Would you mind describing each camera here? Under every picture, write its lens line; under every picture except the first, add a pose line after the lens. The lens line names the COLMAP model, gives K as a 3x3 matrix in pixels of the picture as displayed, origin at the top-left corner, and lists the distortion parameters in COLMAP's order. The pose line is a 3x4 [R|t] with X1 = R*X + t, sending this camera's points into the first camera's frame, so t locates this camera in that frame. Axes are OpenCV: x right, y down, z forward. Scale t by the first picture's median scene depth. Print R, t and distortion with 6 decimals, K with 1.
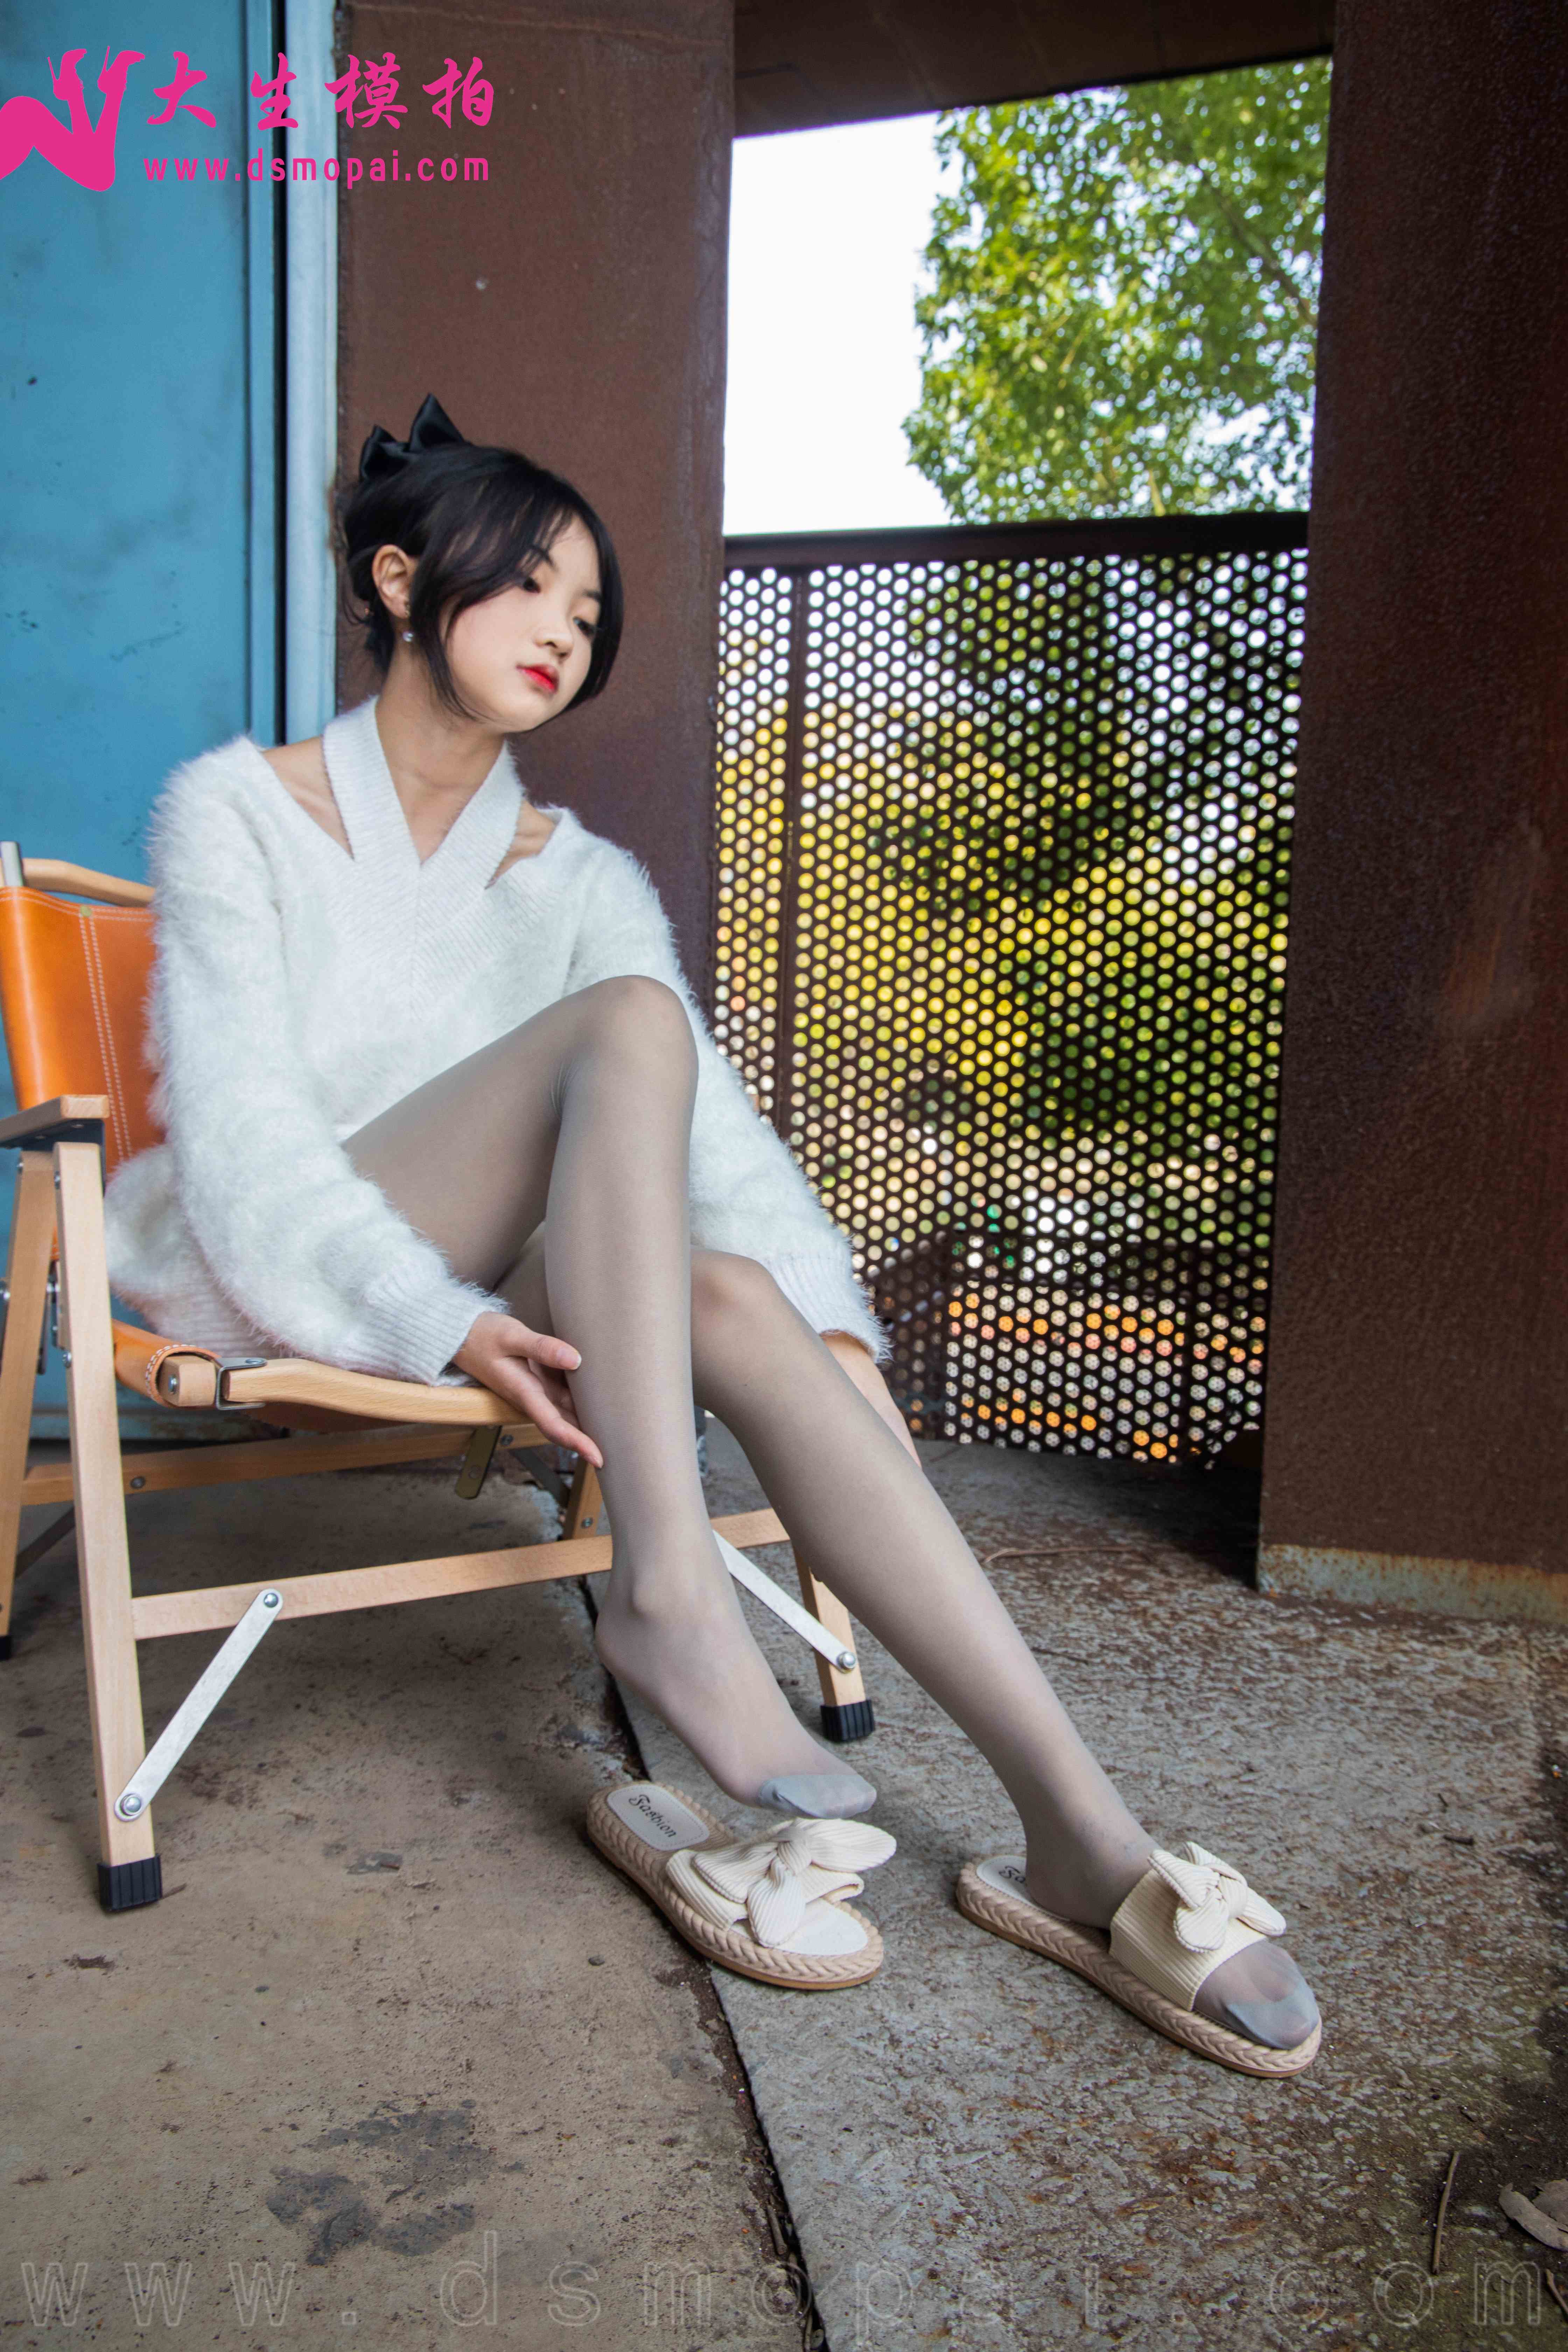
lens RADIAL K [[1886.0, 0, 784.1], [0, 1886.0, 1174.2], [0, 0, 1]] dist [-0.059552, 0.101248]
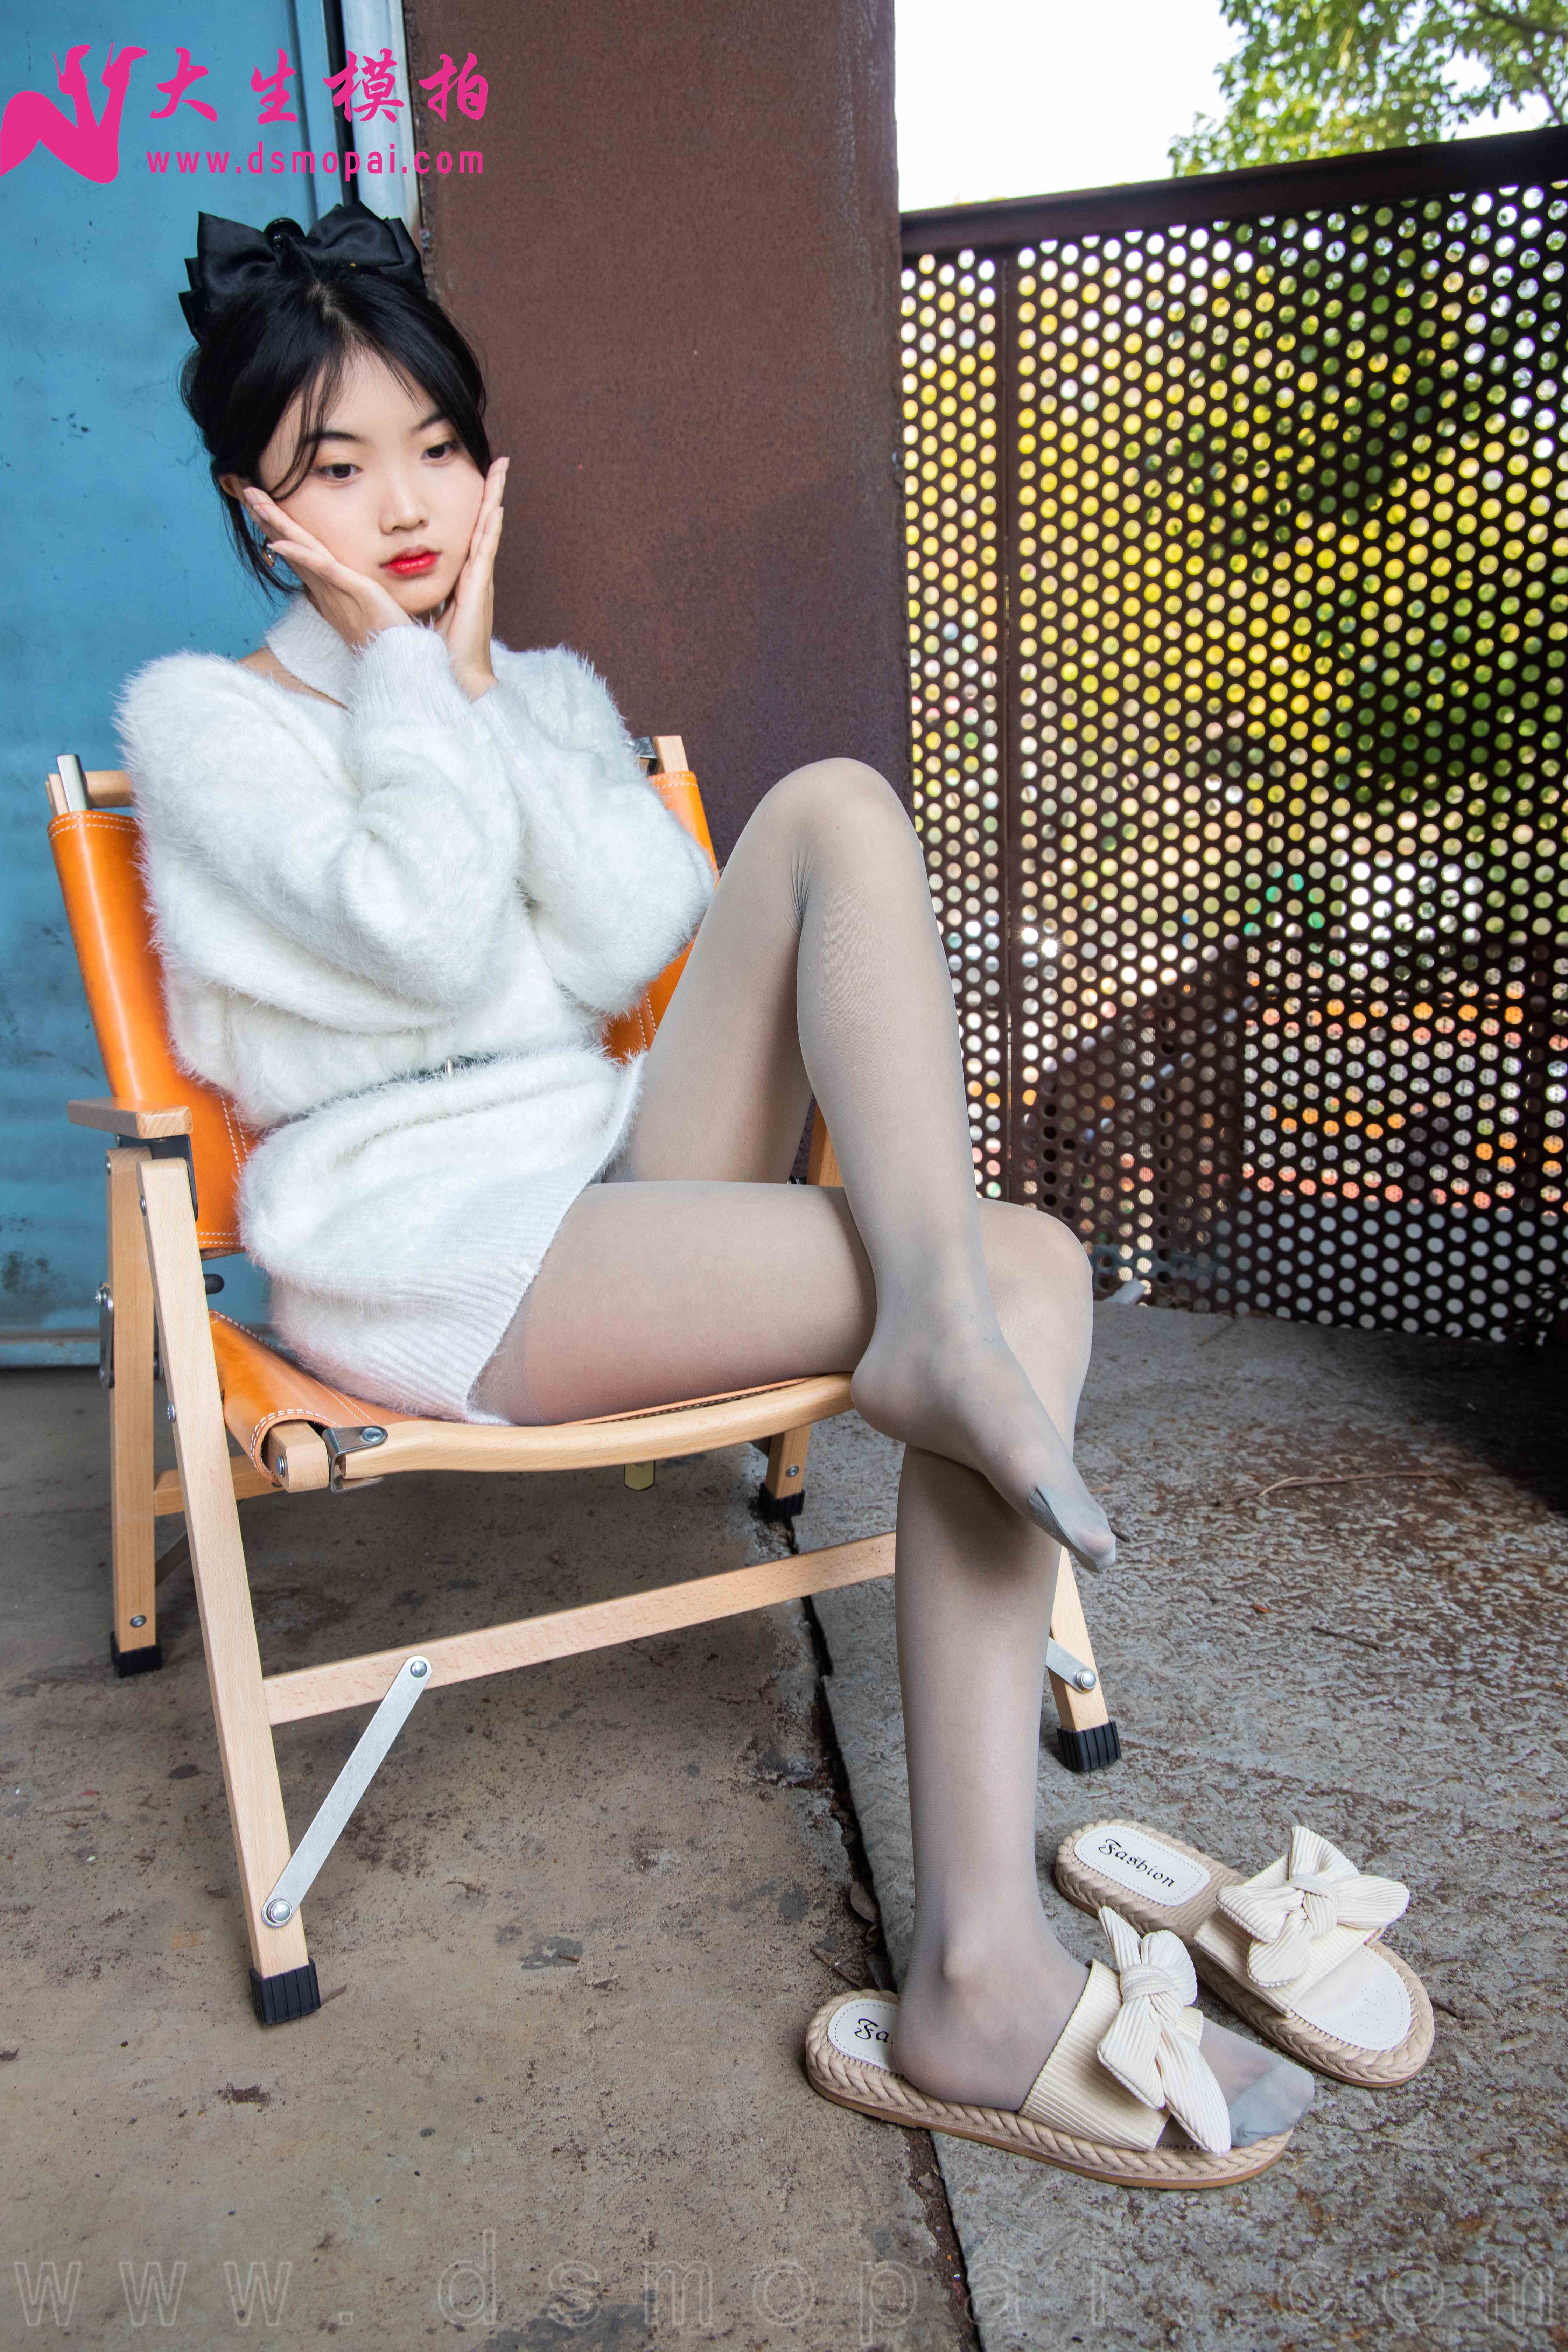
lens RADIAL K [[2157.9, 0, 784.0], [0, 2157.9, 1176.0], [0, 0, 1]] dist [-0.018392, 0.110892]
pose [[0.990862, -0.036820, -0.129754, 0.031682], [0.056022, 0.987459, 0.147602, -0.117446], [0.122692, -0.153522, 0.980499, 0.045306]]
